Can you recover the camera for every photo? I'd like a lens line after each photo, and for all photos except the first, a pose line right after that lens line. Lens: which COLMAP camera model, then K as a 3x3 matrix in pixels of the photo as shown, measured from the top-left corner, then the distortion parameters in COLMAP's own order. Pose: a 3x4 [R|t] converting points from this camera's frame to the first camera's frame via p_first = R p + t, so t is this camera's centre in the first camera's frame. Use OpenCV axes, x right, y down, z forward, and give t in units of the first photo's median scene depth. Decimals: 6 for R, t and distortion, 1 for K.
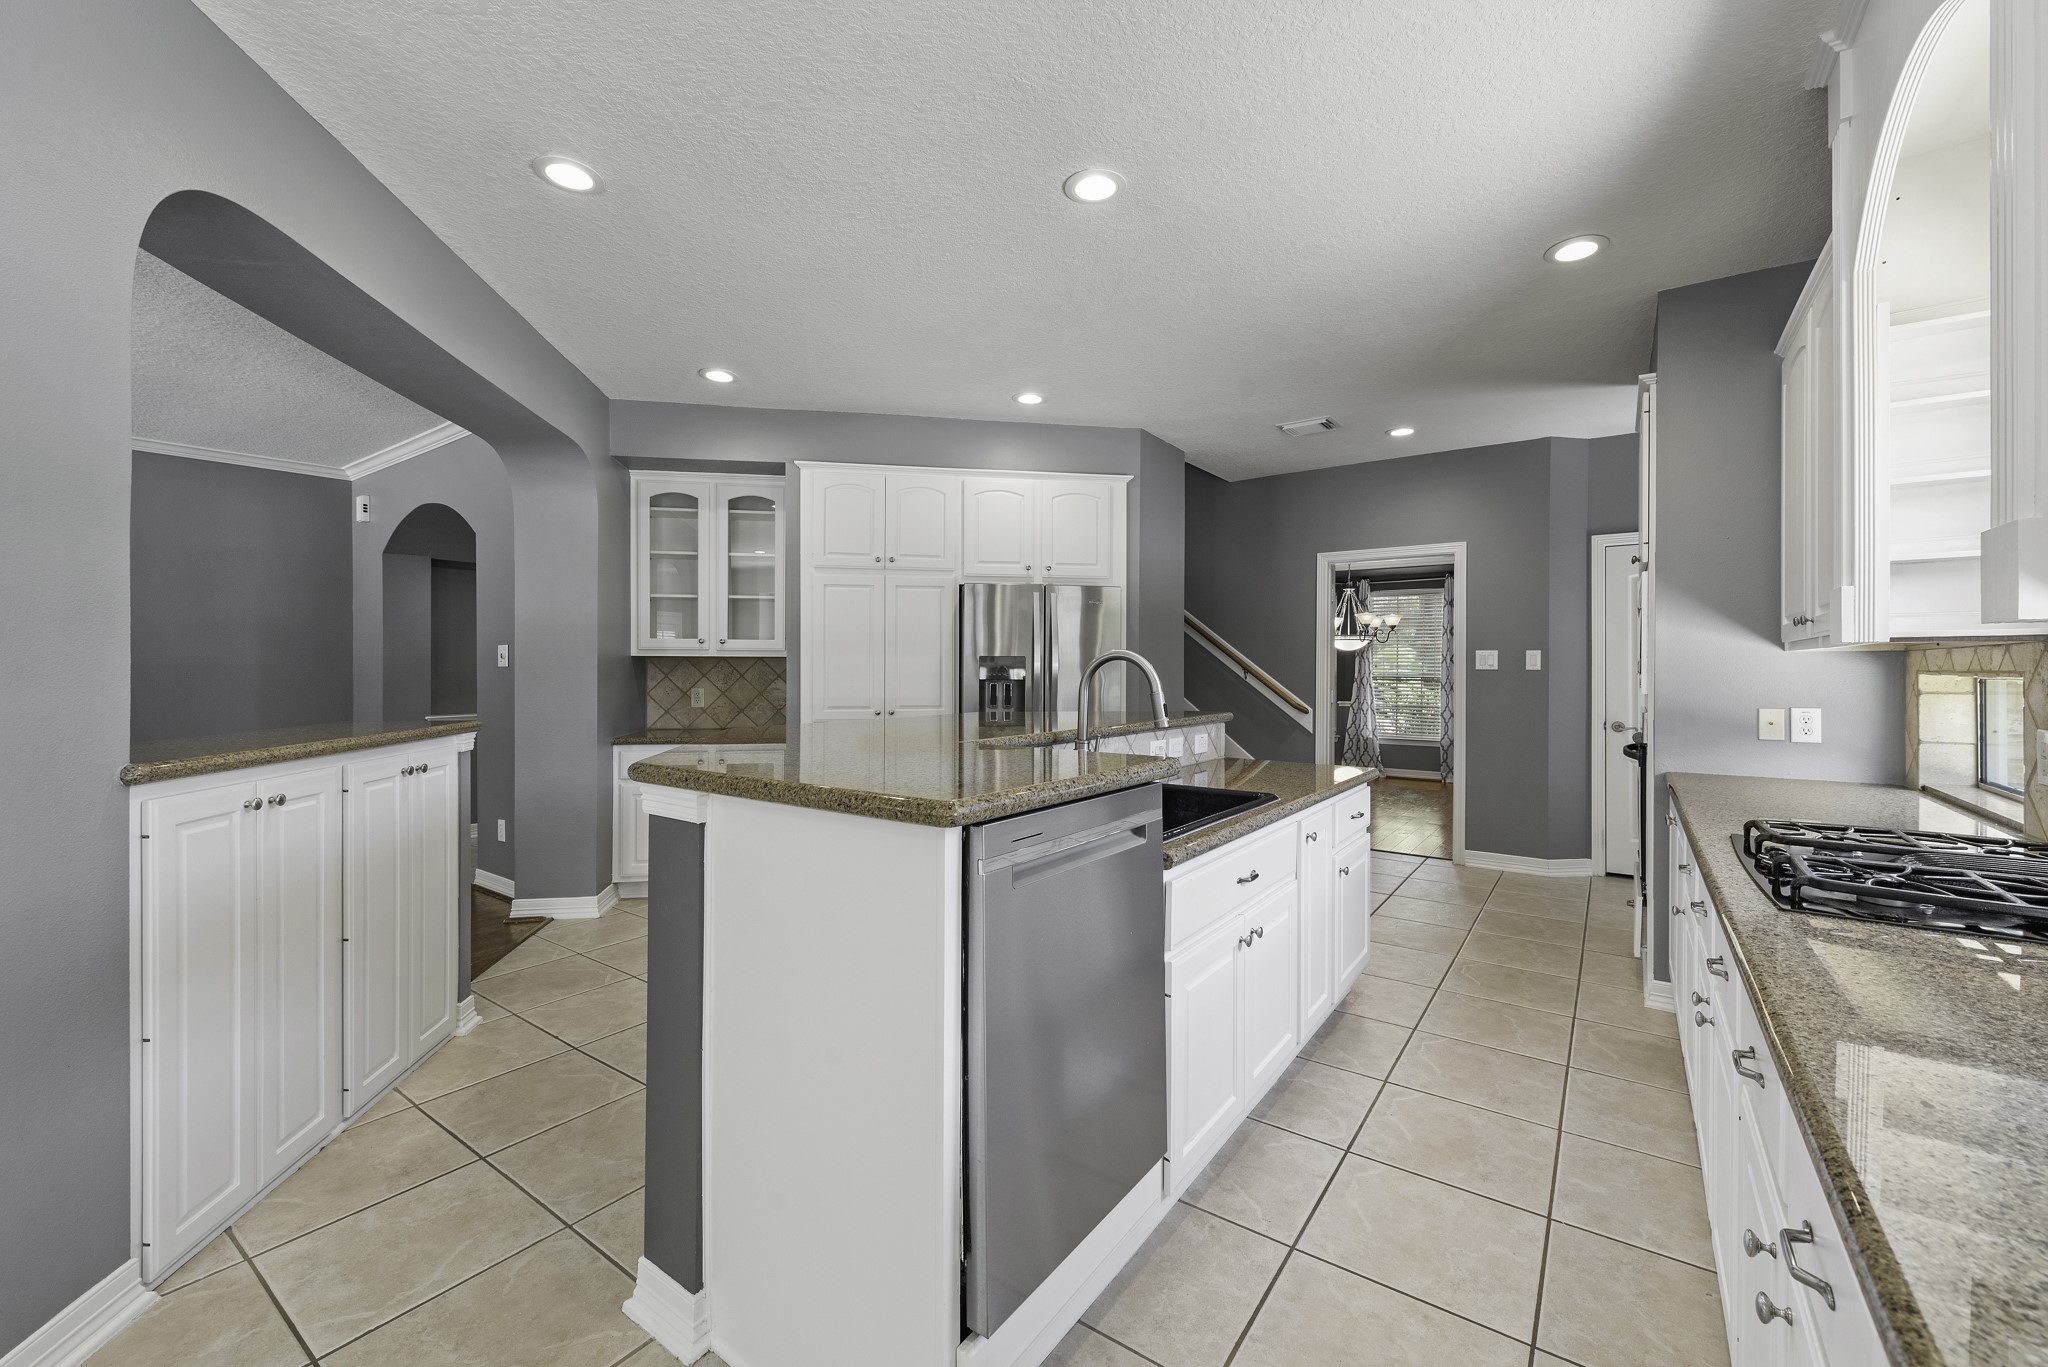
lens RADIAL K [[819.5, 0, 1026.1], [0, 819.5, 671.6], [0, 0, 1]] dist [0.004154, -0.001798]
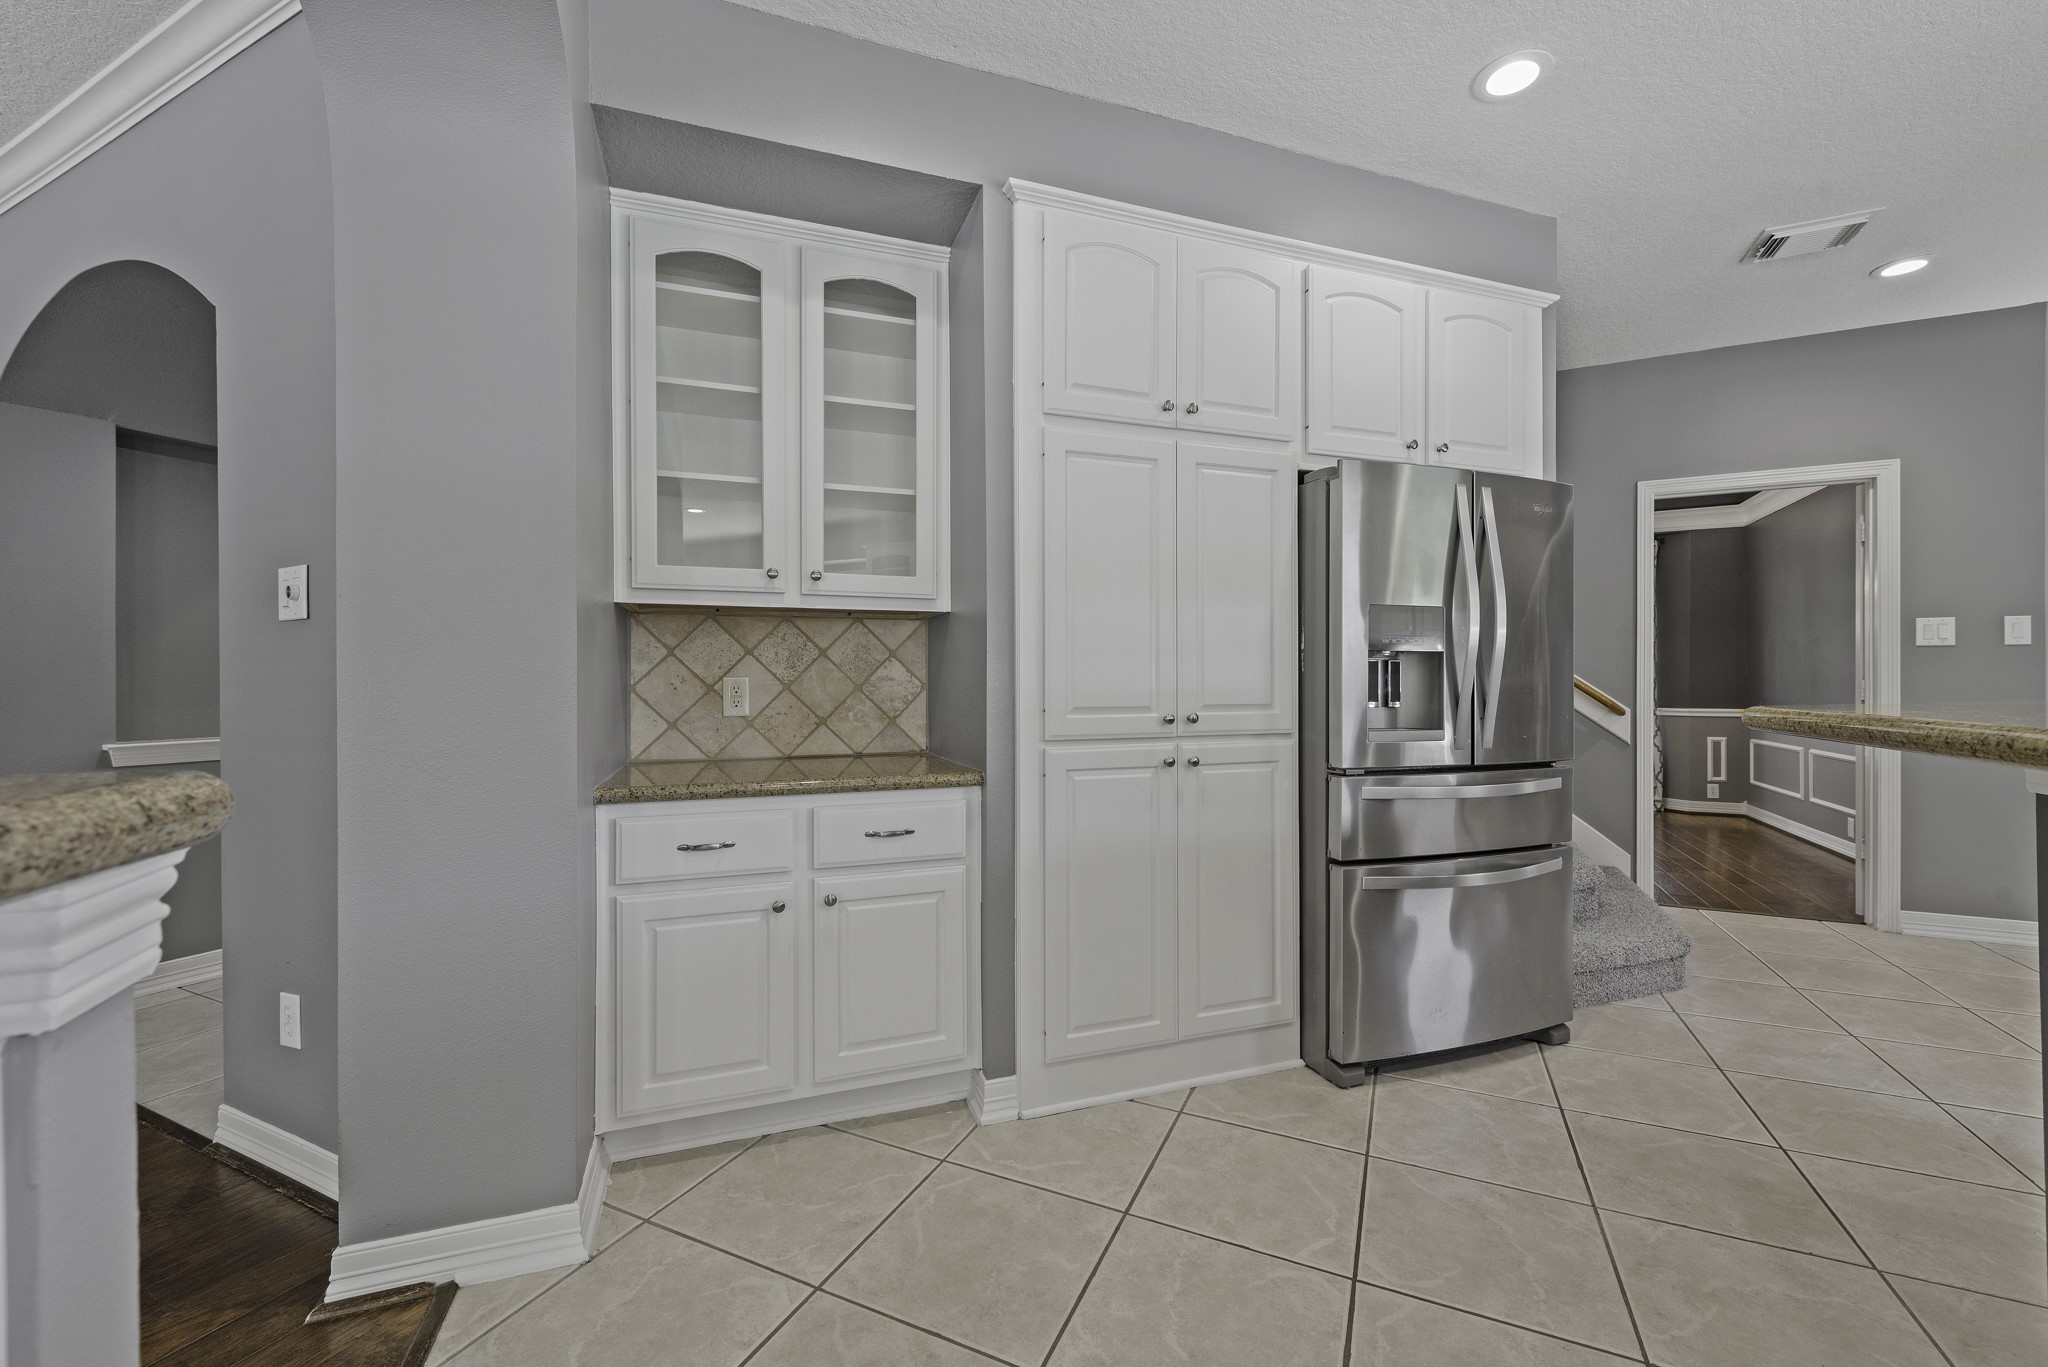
lens RADIAL K [[819.5, 0, 1025.7], [0, 819.5, 682.1], [0, 0, 1]] dist [0.004154, -0.001798]
pose [[0.983358, -0.005461, 0.181594, -0.336112], [0.006413, 0.999969, -0.004658, 0.028351], [-0.181563, 0.005745, 0.983363, 0.506288]]
